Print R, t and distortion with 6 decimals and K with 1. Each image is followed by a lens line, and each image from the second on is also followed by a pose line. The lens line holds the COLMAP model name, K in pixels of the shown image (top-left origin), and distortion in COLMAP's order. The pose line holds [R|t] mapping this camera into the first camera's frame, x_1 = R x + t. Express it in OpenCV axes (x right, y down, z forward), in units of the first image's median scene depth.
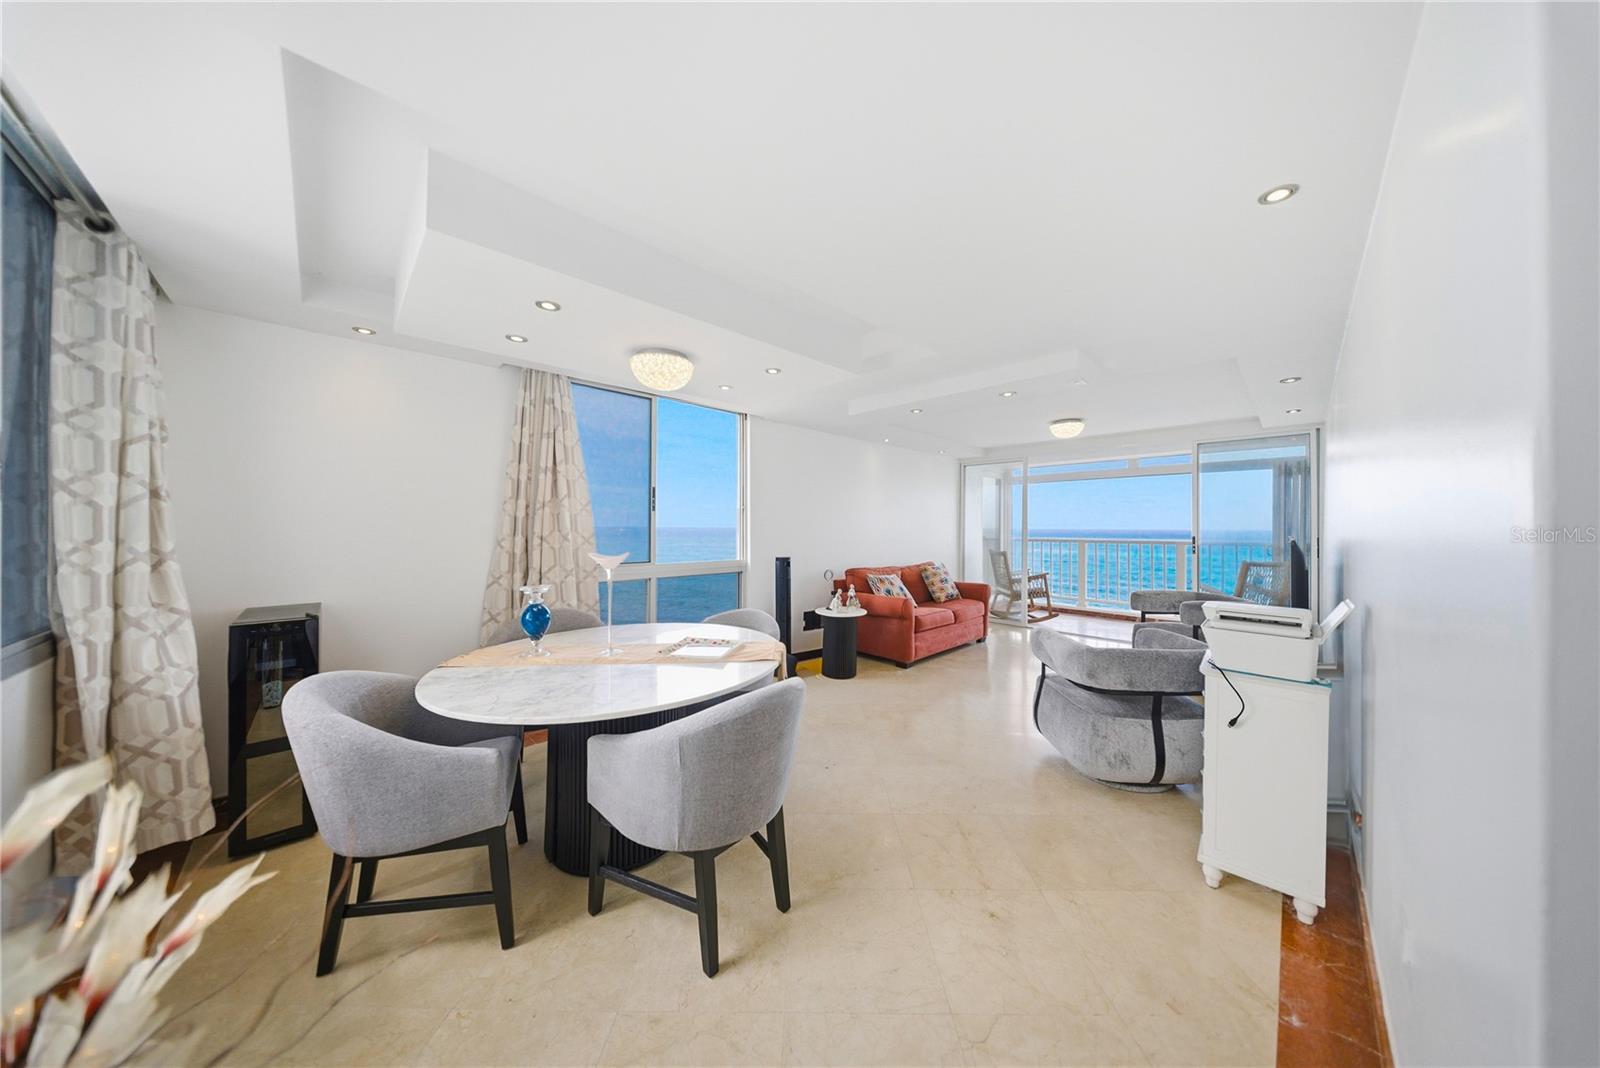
lens RADIAL K [[486.5, 0, 801.6], [0, 486.5, 529.5], [0, 0, 1]] dist [-0.000904, -0.001410]
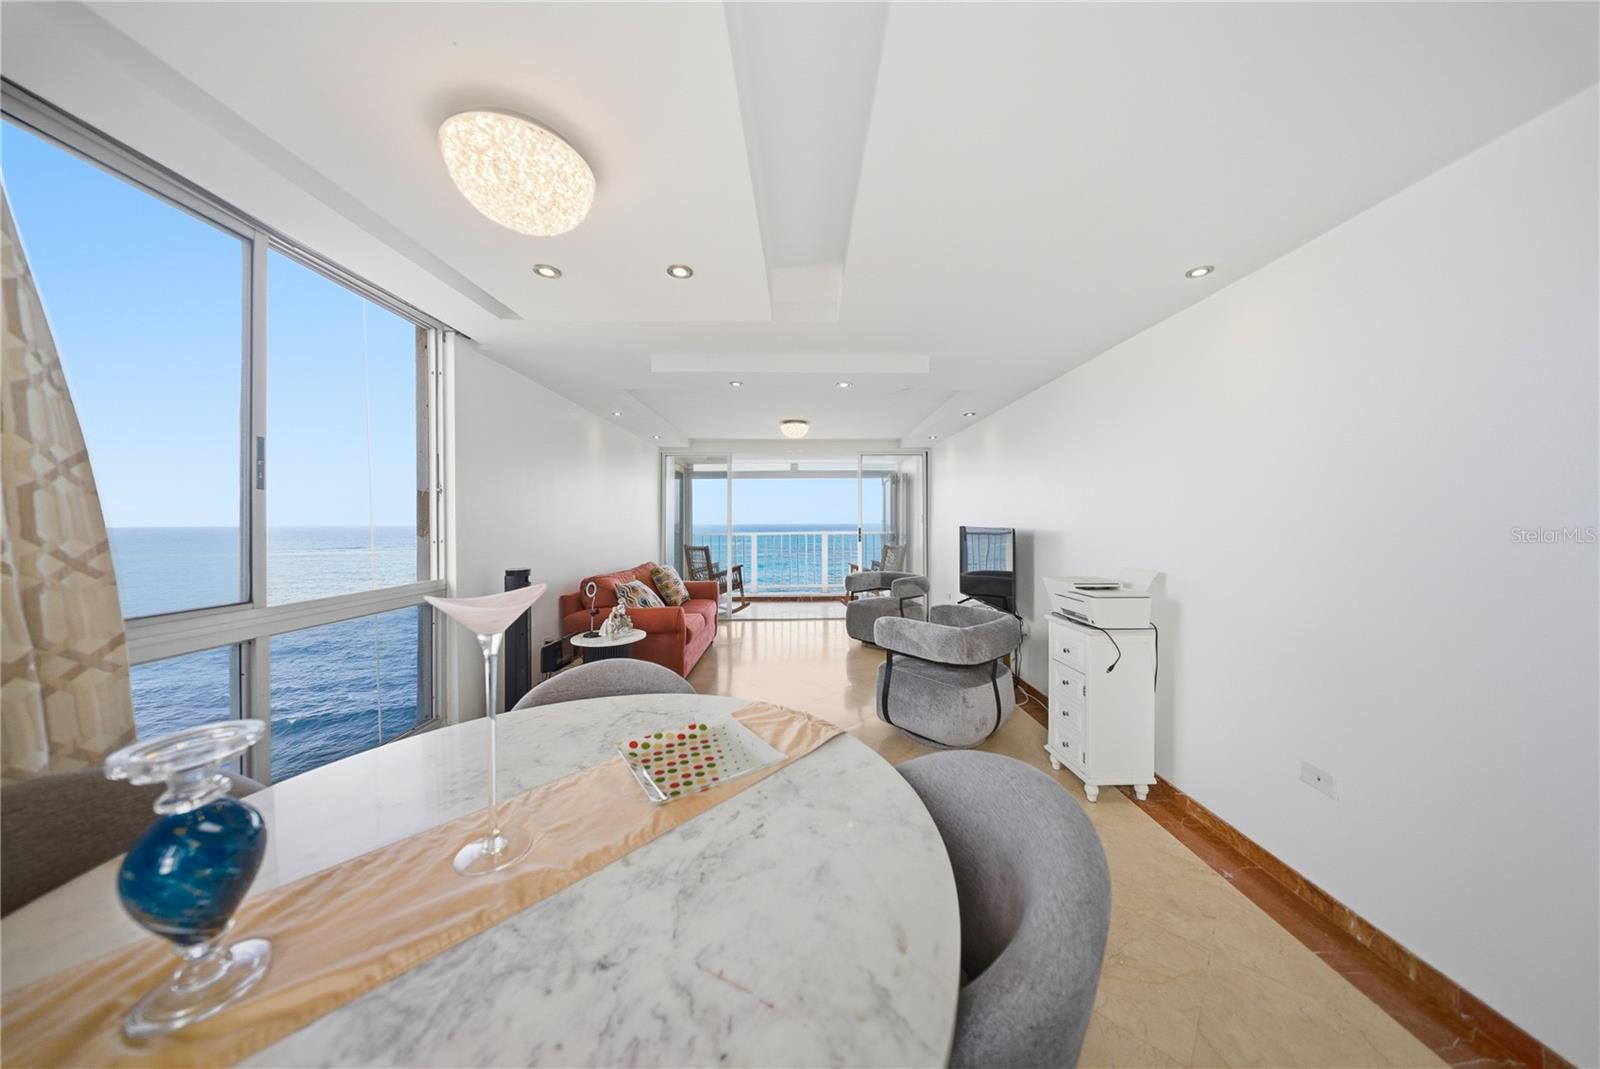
lens RADIAL K [[486.5, 0, 803.6], [0, 486.5, 520.7], [0, 0, 1]] dist [-0.000904, -0.001410]
pose [[0.690548, -0.004296, 0.723274, -0.236873], [0.010946, 0.999930, -0.004511, -0.000541], [-0.723204, 0.011031, 0.690546, 0.264775]]
